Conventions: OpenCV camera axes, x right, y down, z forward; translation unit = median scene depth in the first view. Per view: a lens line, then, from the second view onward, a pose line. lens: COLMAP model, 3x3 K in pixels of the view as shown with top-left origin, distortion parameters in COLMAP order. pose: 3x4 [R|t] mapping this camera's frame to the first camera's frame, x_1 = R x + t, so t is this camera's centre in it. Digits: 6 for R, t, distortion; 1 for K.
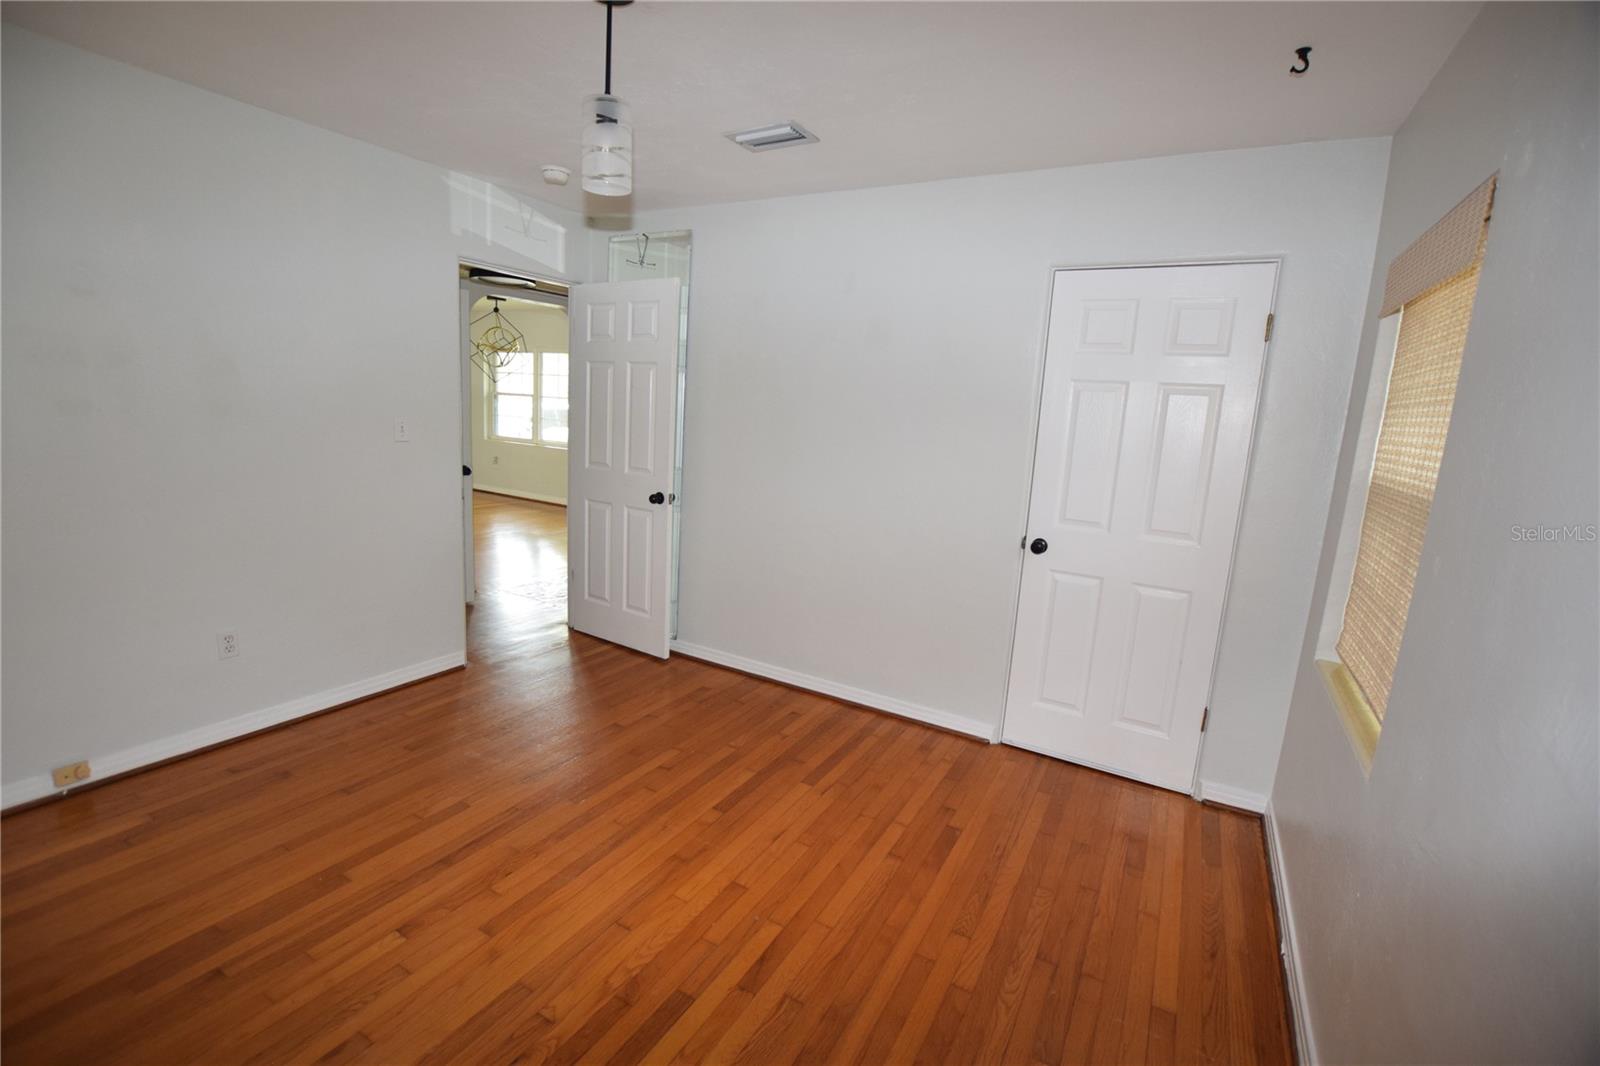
lens RADIAL K [[704.6, 0, 789.0], [0, 704.6, 526.2], [0, 0, 1]] dist [-0.028824, 0.000402]
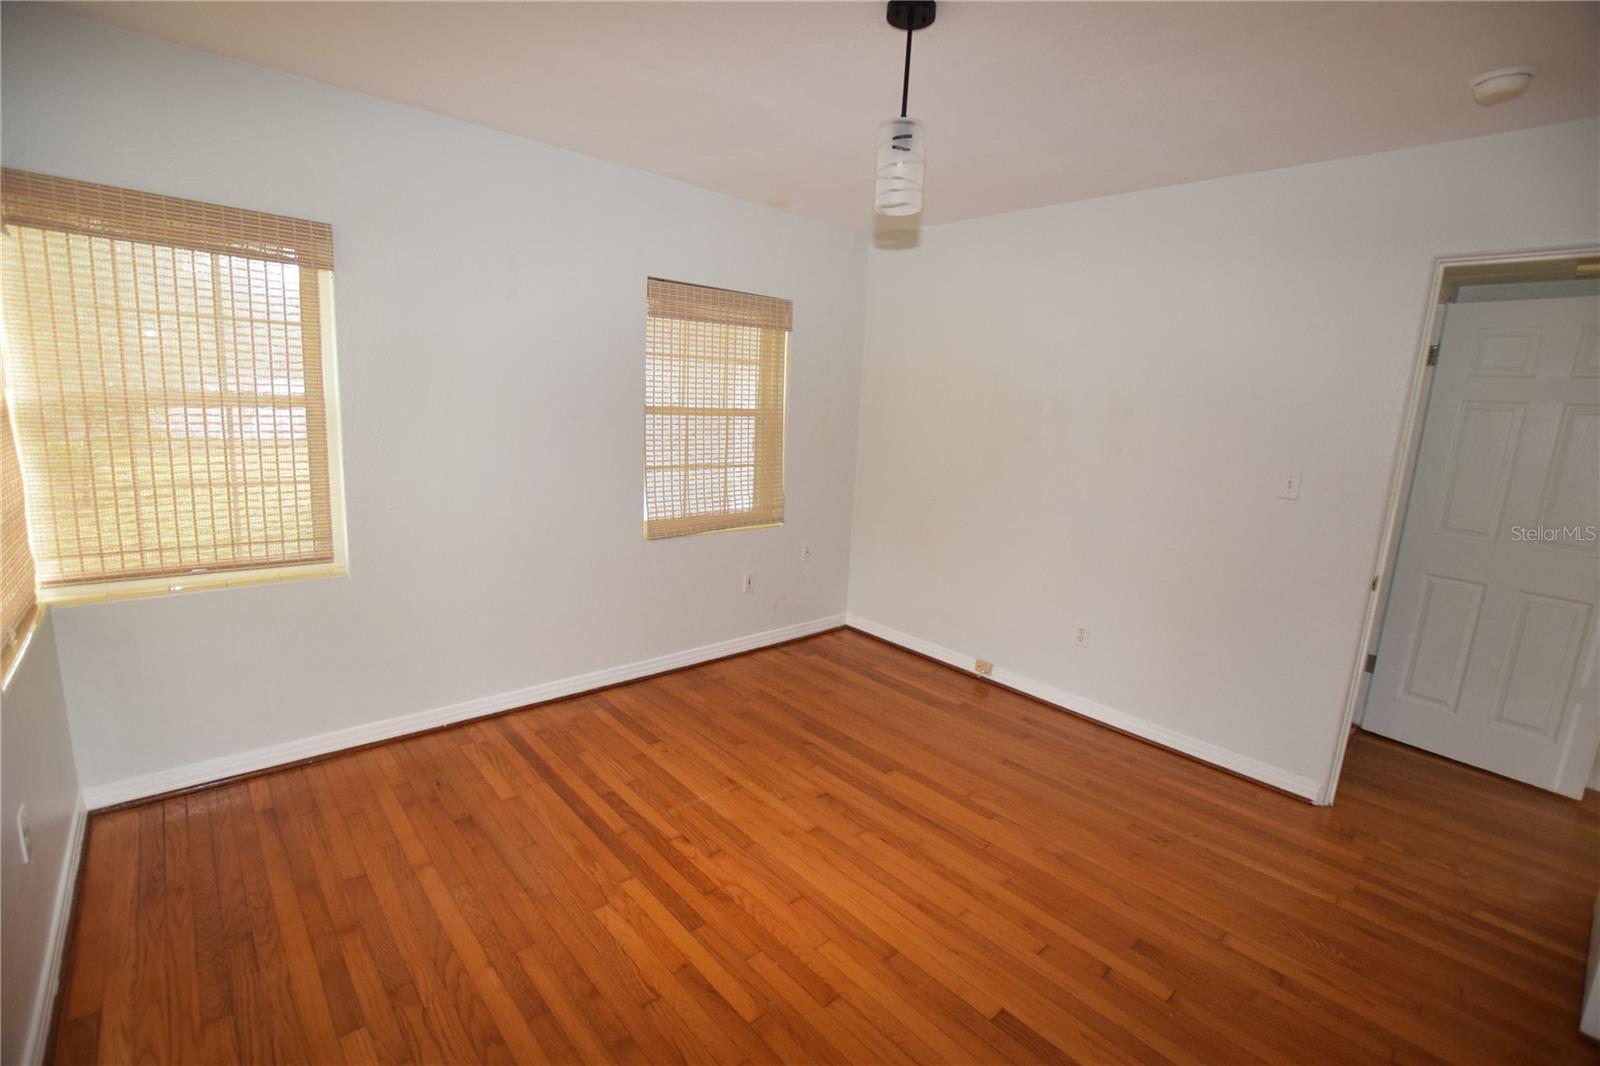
lens RADIAL K [[702.1, 0, 791.2], [0, 702.1, 521.4], [0, 0, 1]] dist [-0.037007, 0.000762]
pose [[-0.303296, 0.091894, -0.948455, 0.552526], [-0.233876, 0.957715, 0.167580, -0.120767], [0.923750, 0.272647, -0.268980, 0.863749]]
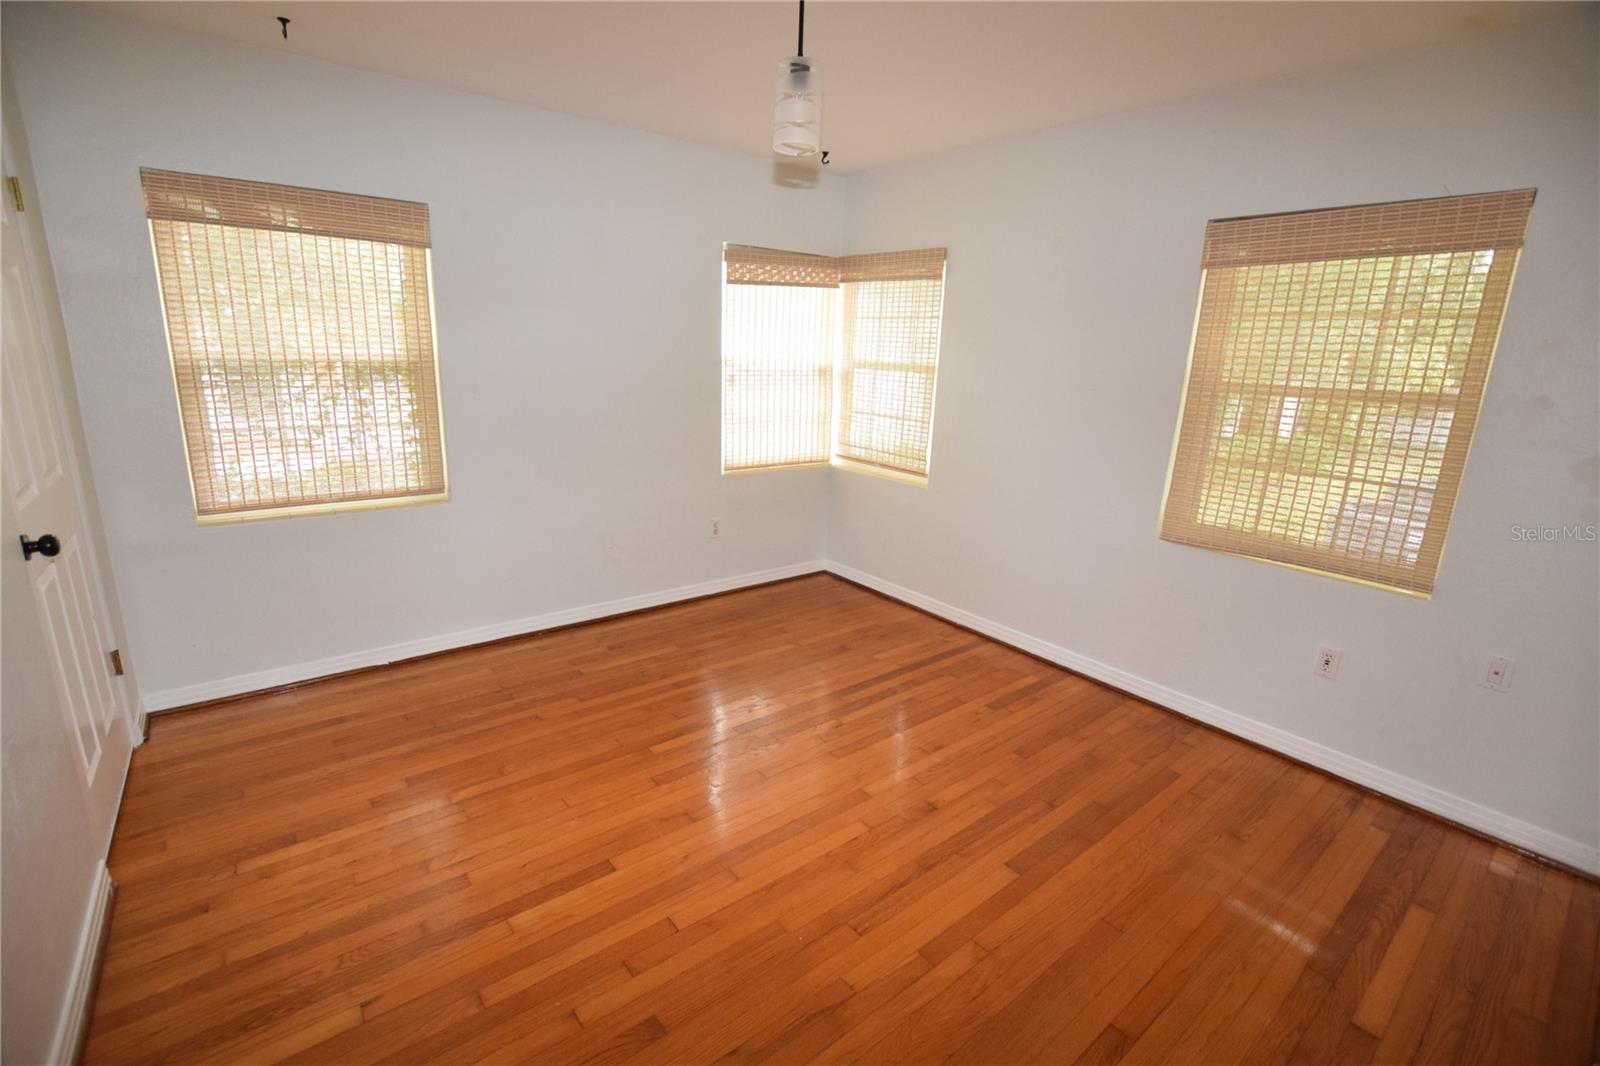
lens RADIAL K [[705.8, 0, 792.4], [0, 705.8, 523.0], [0, 0, 1]] dist [-0.027979, 0.001043]
pose [[-0.925571, -0.175572, 0.335399, -0.488731], [-0.022911, 0.910309, 0.413295, -0.280961], [-0.377880, 0.374850, -0.846578, 1.450953]]
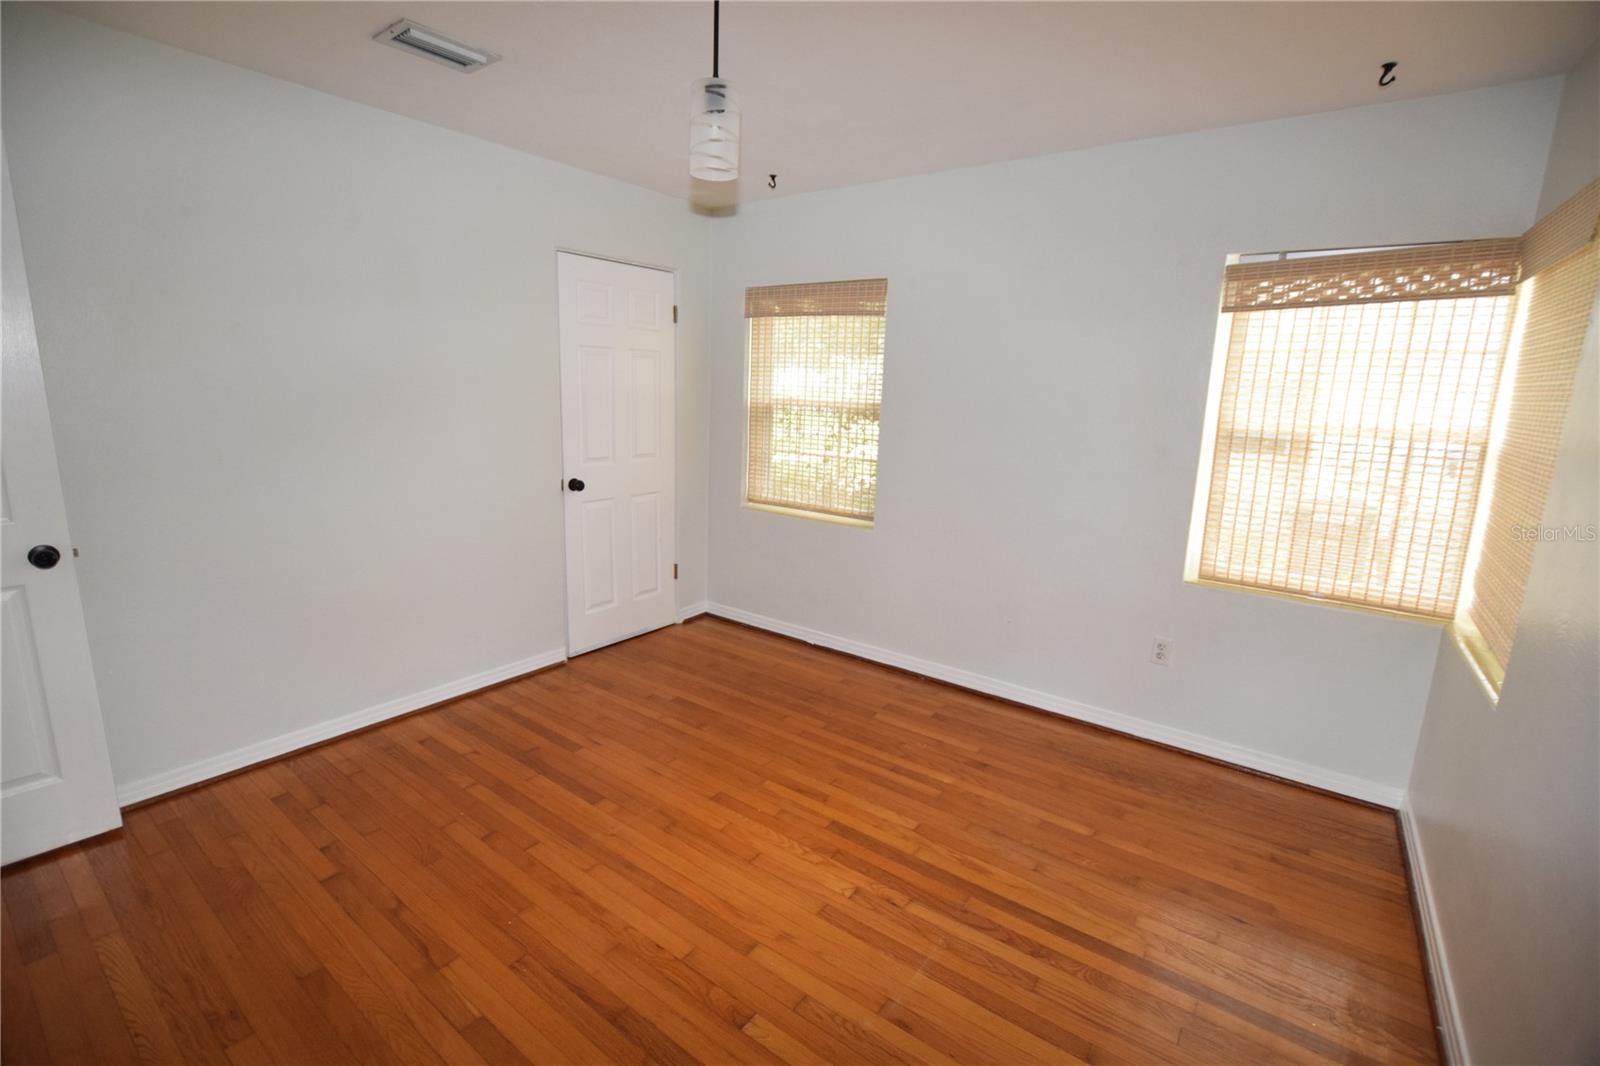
lens RADIAL K [[704.6, 0, 789.0], [0, 704.6, 526.2], [0, 0, 1]] dist [-0.028824, 0.000402]
pose [[0.115478, -0.244341, 0.962789, -0.914393], [0.146914, 0.962814, 0.226727, -0.144187], [-0.982386, 0.115265, 0.147081, 0.553766]]
